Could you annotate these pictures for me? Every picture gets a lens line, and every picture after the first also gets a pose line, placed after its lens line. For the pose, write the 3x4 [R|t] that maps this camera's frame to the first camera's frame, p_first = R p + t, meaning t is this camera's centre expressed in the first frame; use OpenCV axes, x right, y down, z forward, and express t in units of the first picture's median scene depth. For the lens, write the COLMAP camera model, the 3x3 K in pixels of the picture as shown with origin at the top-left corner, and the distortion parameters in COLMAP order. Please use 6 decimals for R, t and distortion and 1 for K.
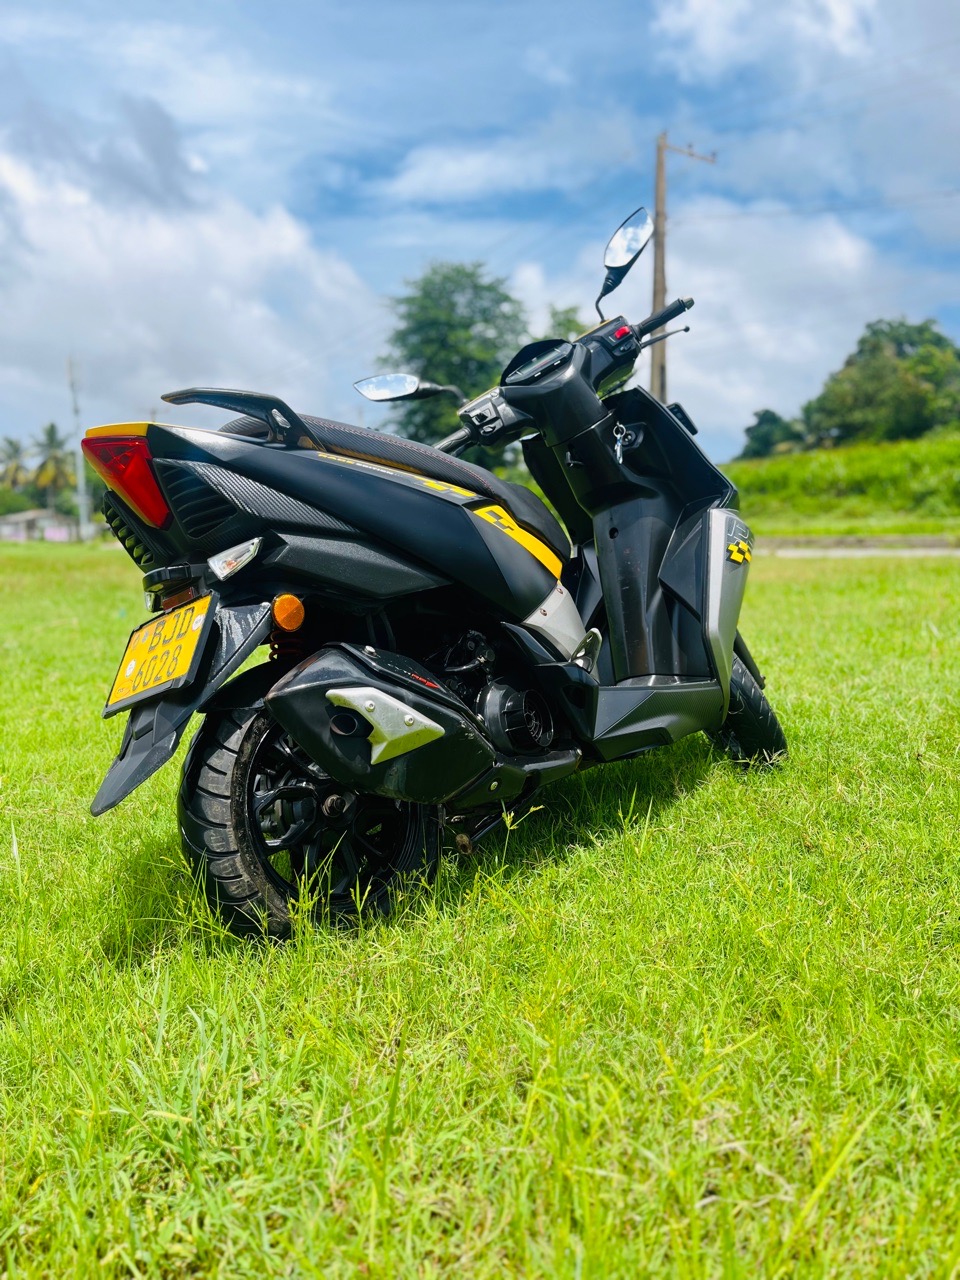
lens RADIAL K [[968.1, 0, 480.0], [0, 968.1, 640.0], [0, 0, 1]] dist [-0.000656, -0.000140]
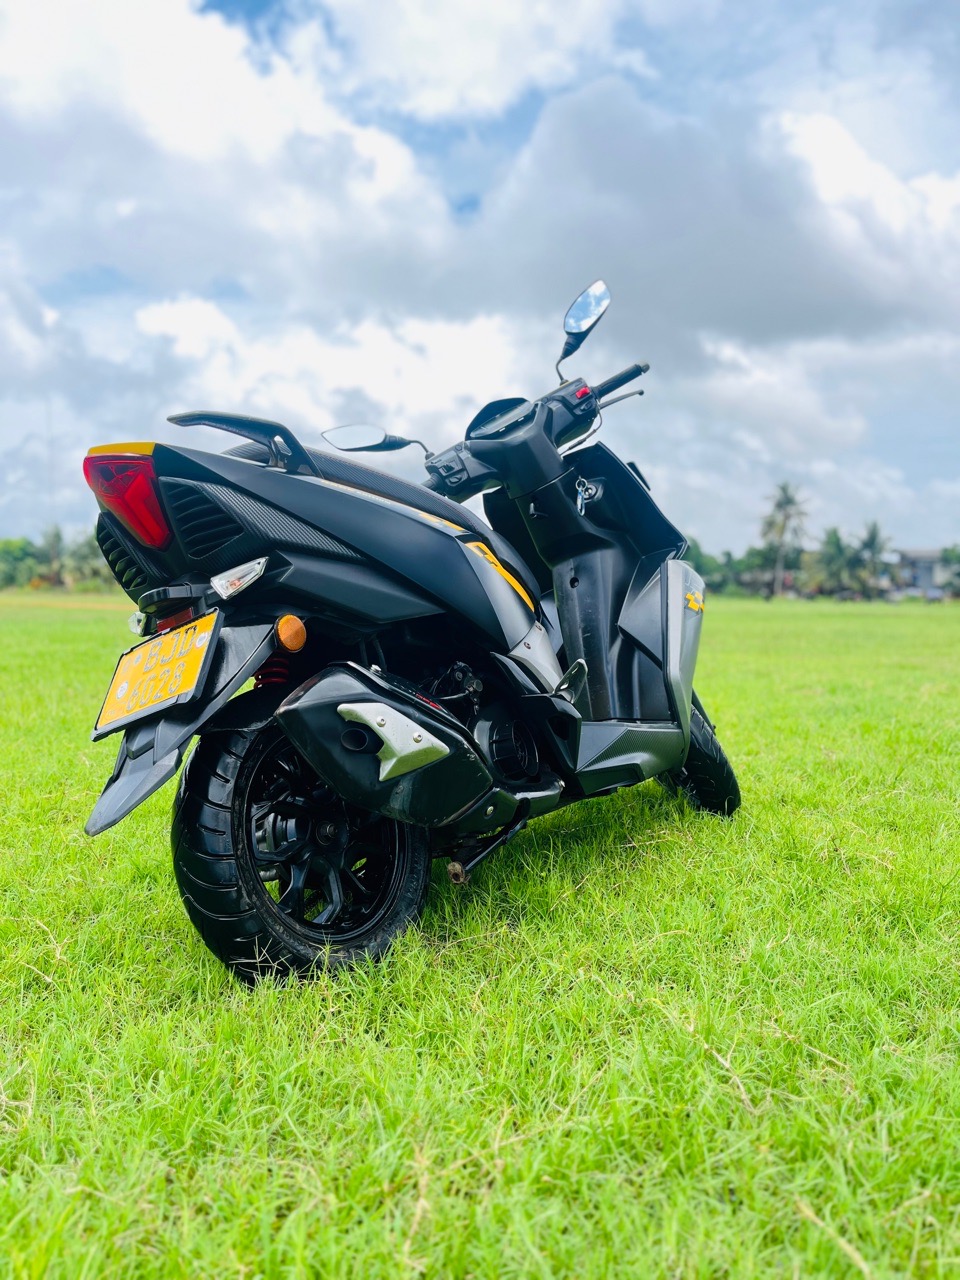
lens RADIAL K [[968.1, 0, 480.0], [0, 968.1, 640.0], [0, 0, 1]] dist [-0.000656, -0.000140]
pose [[0.994852, 0.010013, 0.100844, -0.093687], [-0.000962, 0.995995, -0.089402, 0.061056], [-0.101335, 0.088845, 0.990877, -0.009599]]
